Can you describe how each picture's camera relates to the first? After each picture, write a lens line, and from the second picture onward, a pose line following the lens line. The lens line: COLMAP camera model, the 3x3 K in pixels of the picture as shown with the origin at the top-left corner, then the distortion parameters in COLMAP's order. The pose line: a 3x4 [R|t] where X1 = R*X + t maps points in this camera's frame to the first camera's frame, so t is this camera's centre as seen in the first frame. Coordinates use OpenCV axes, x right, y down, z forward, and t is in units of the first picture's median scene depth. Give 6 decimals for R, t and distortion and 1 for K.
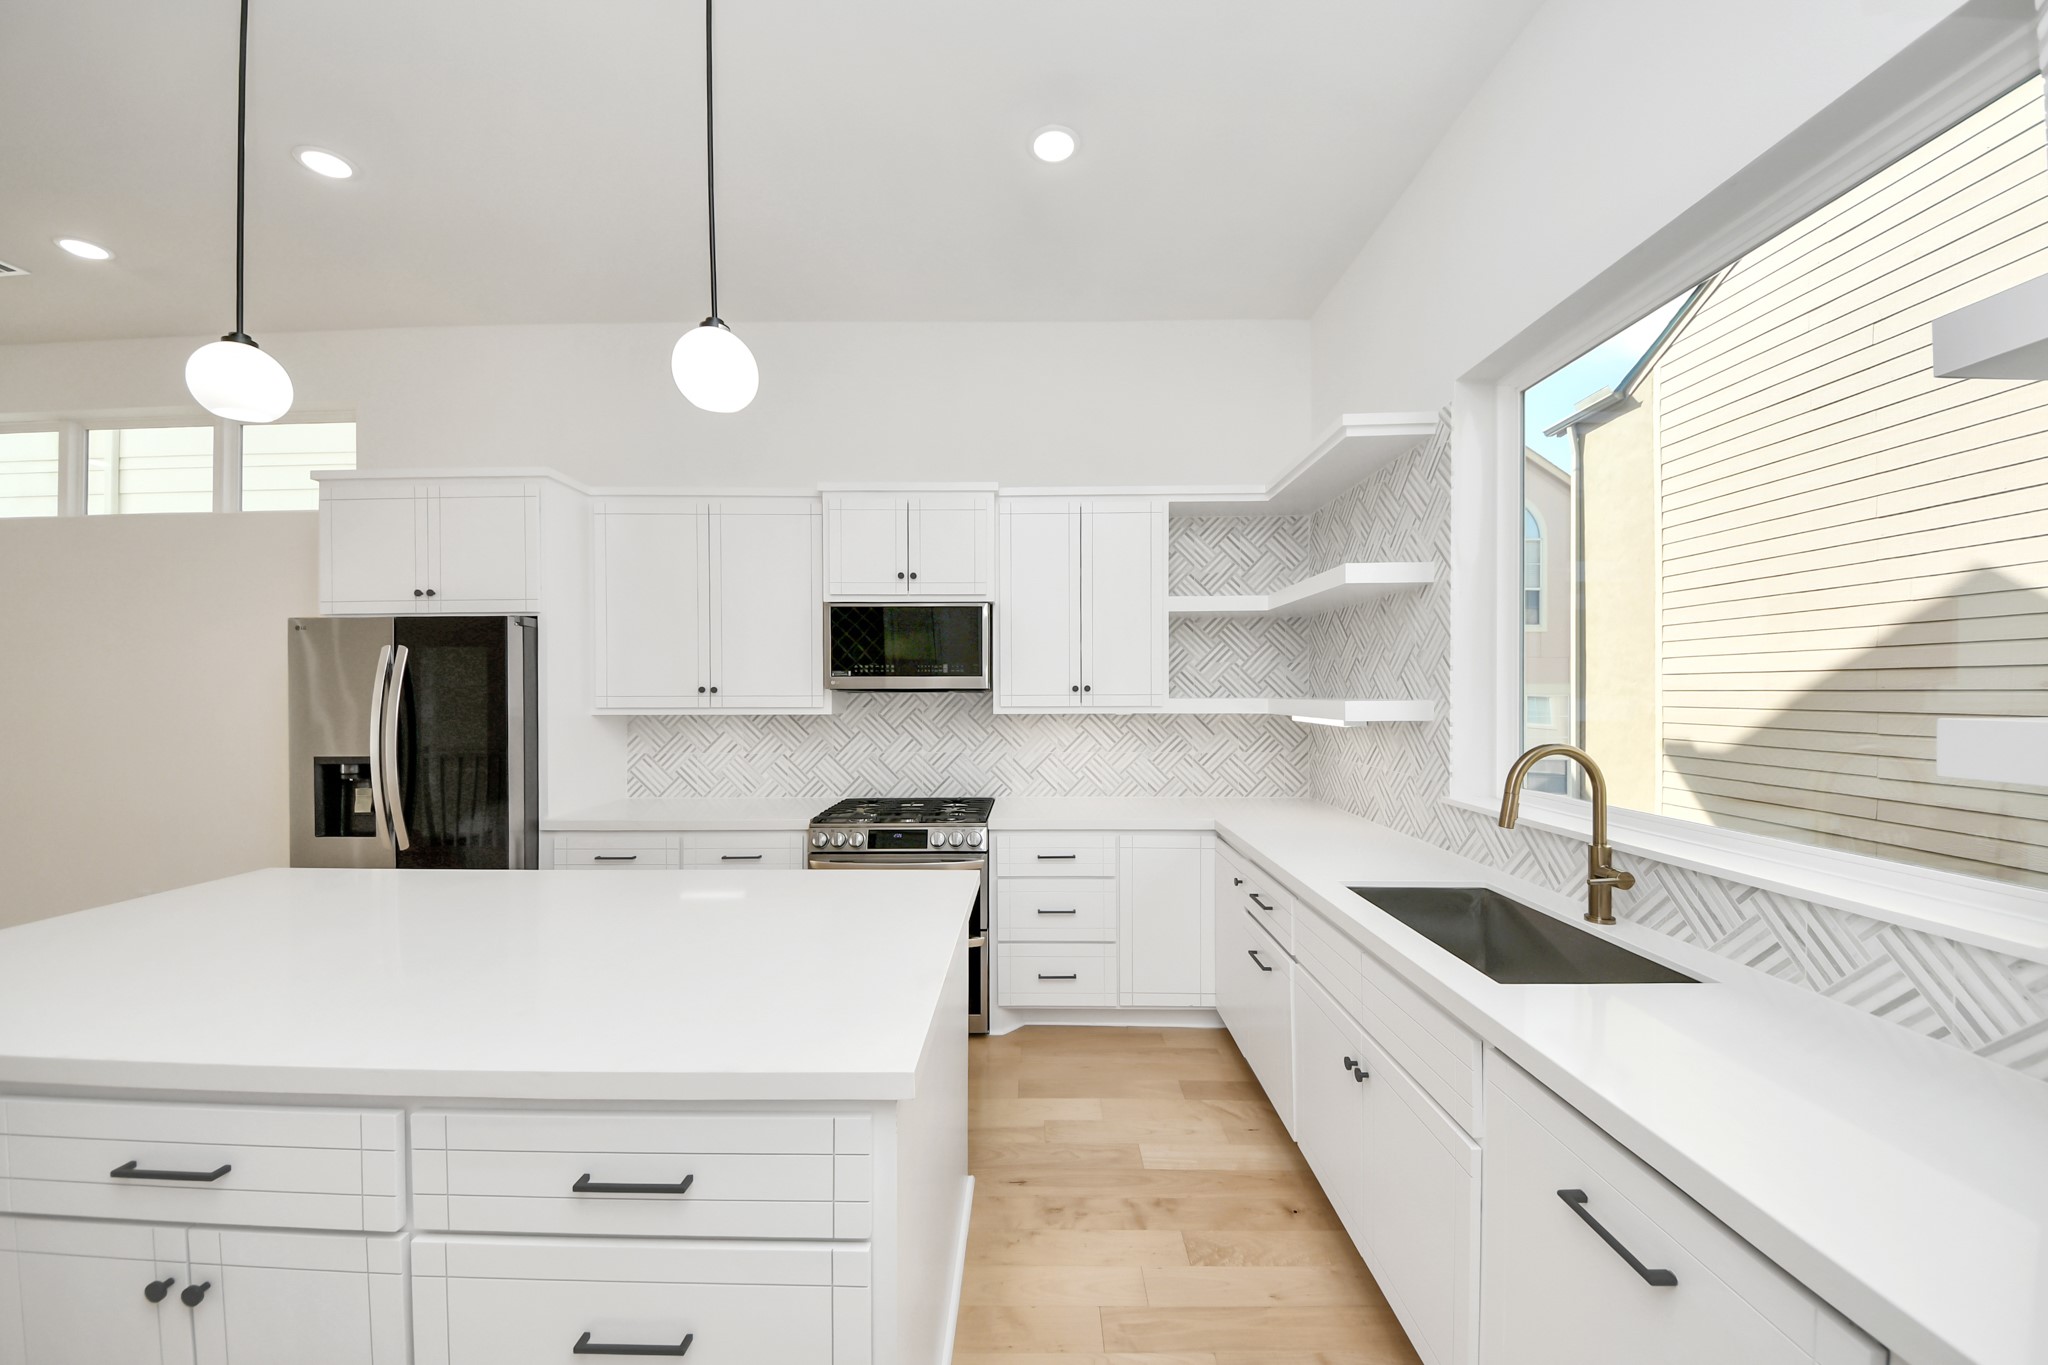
lens RADIAL K [[731.5, 0, 1037.8], [0, 731.5, 707.0], [0, 0, 1]] dist [-0.005955, -0.006738]
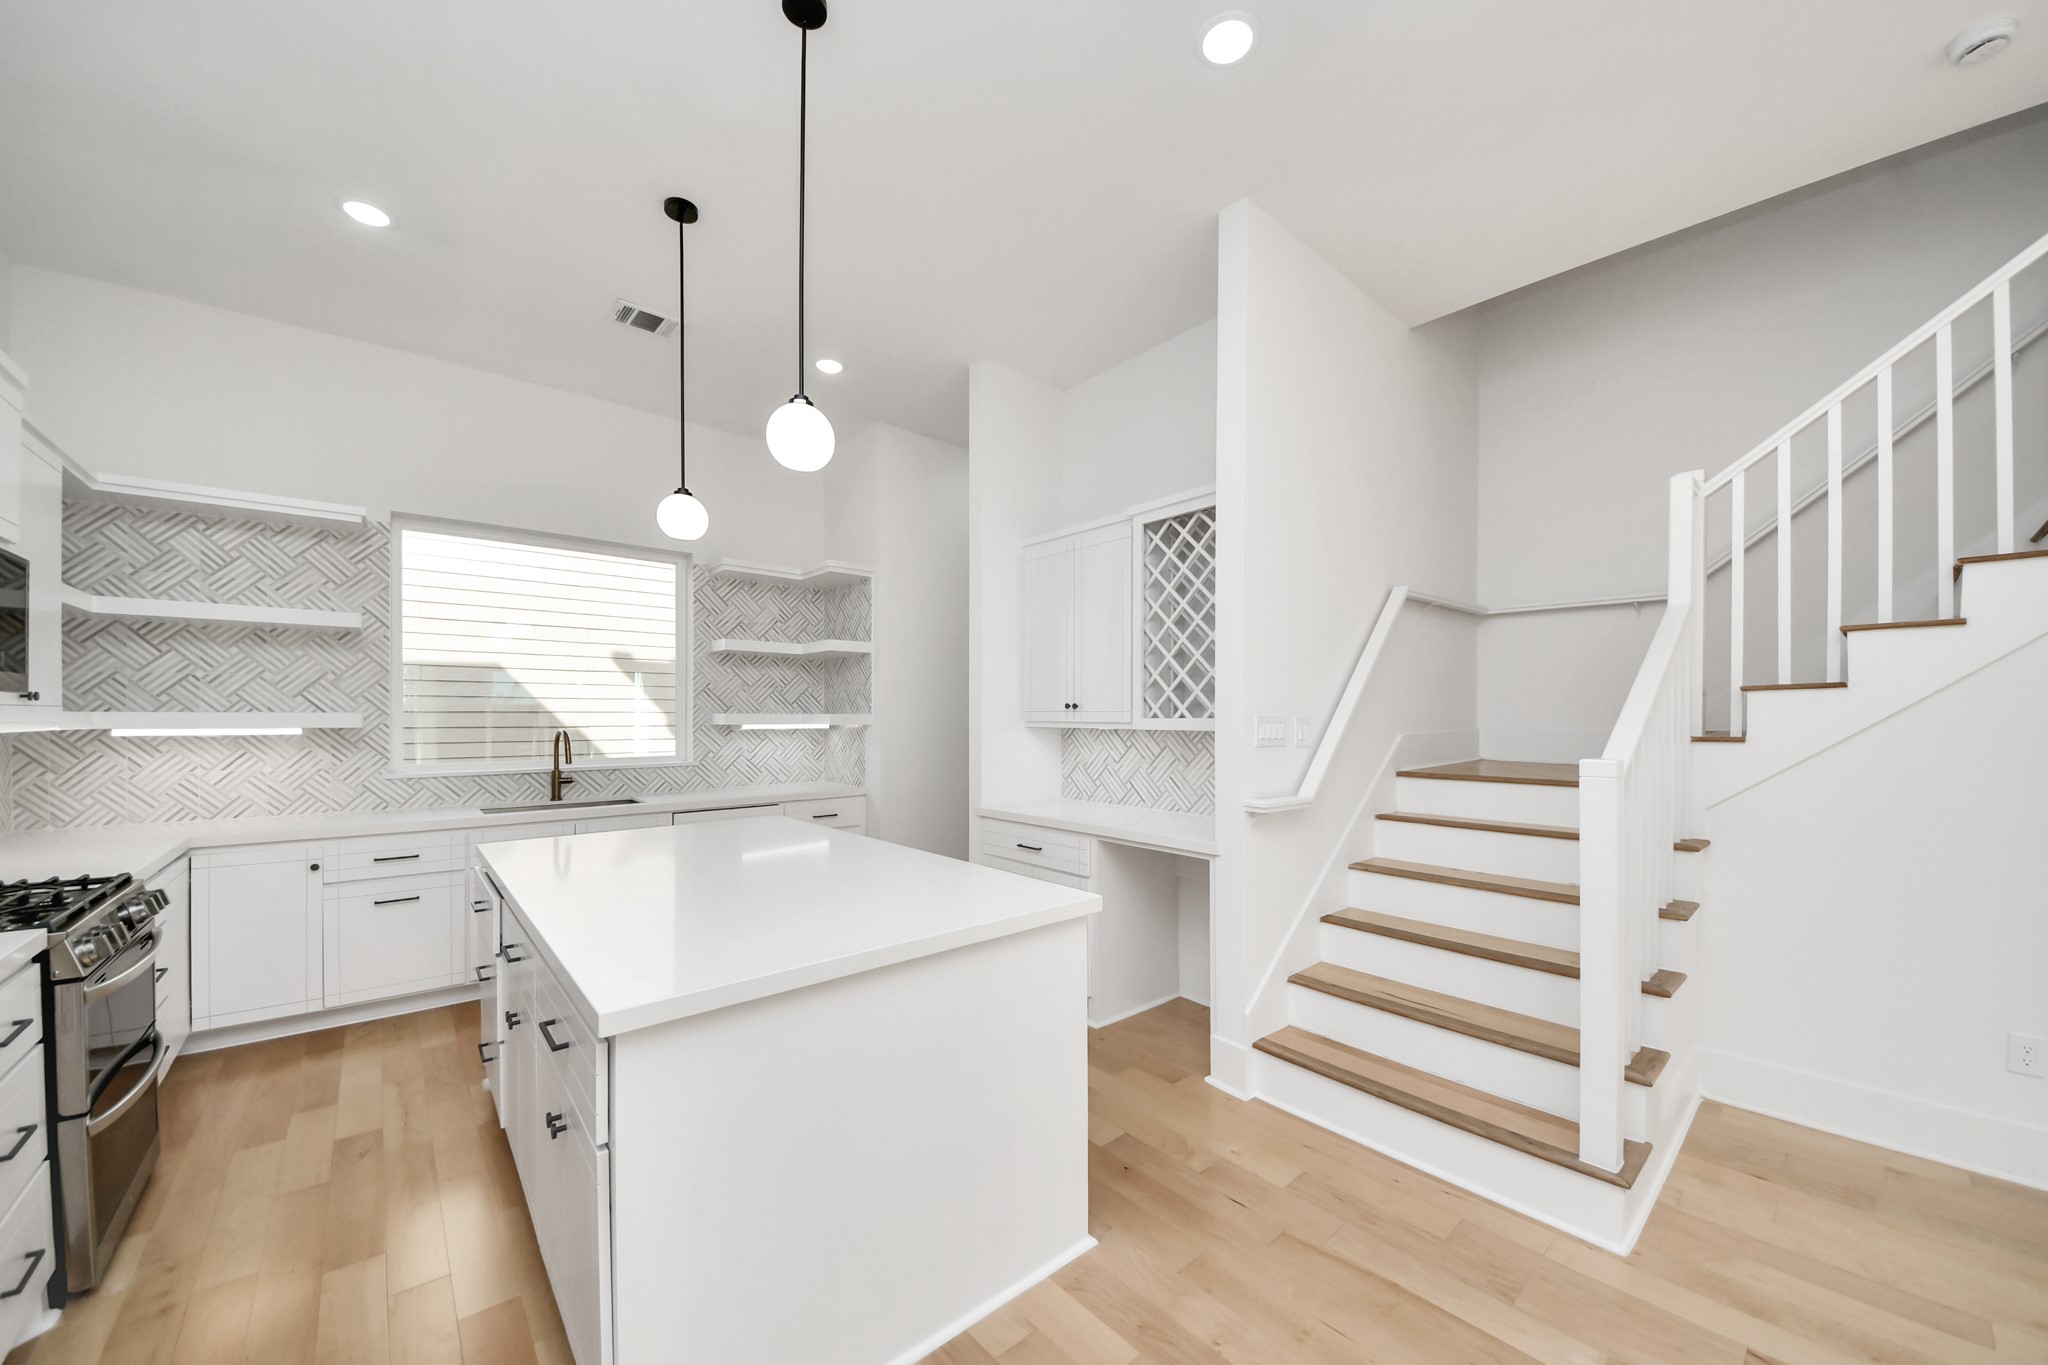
lens RADIAL K [[731.5, 0, 1047.4], [0, 731.5, 719.0], [0, 0, 1]] dist [-0.005955, -0.006738]
pose [[-0.678720, 0.000095, 0.734397, -1.147089], [0.017431, 0.999720, 0.015979, 0.003093], [-0.734190, 0.023647, -0.678532, 0.758241]]
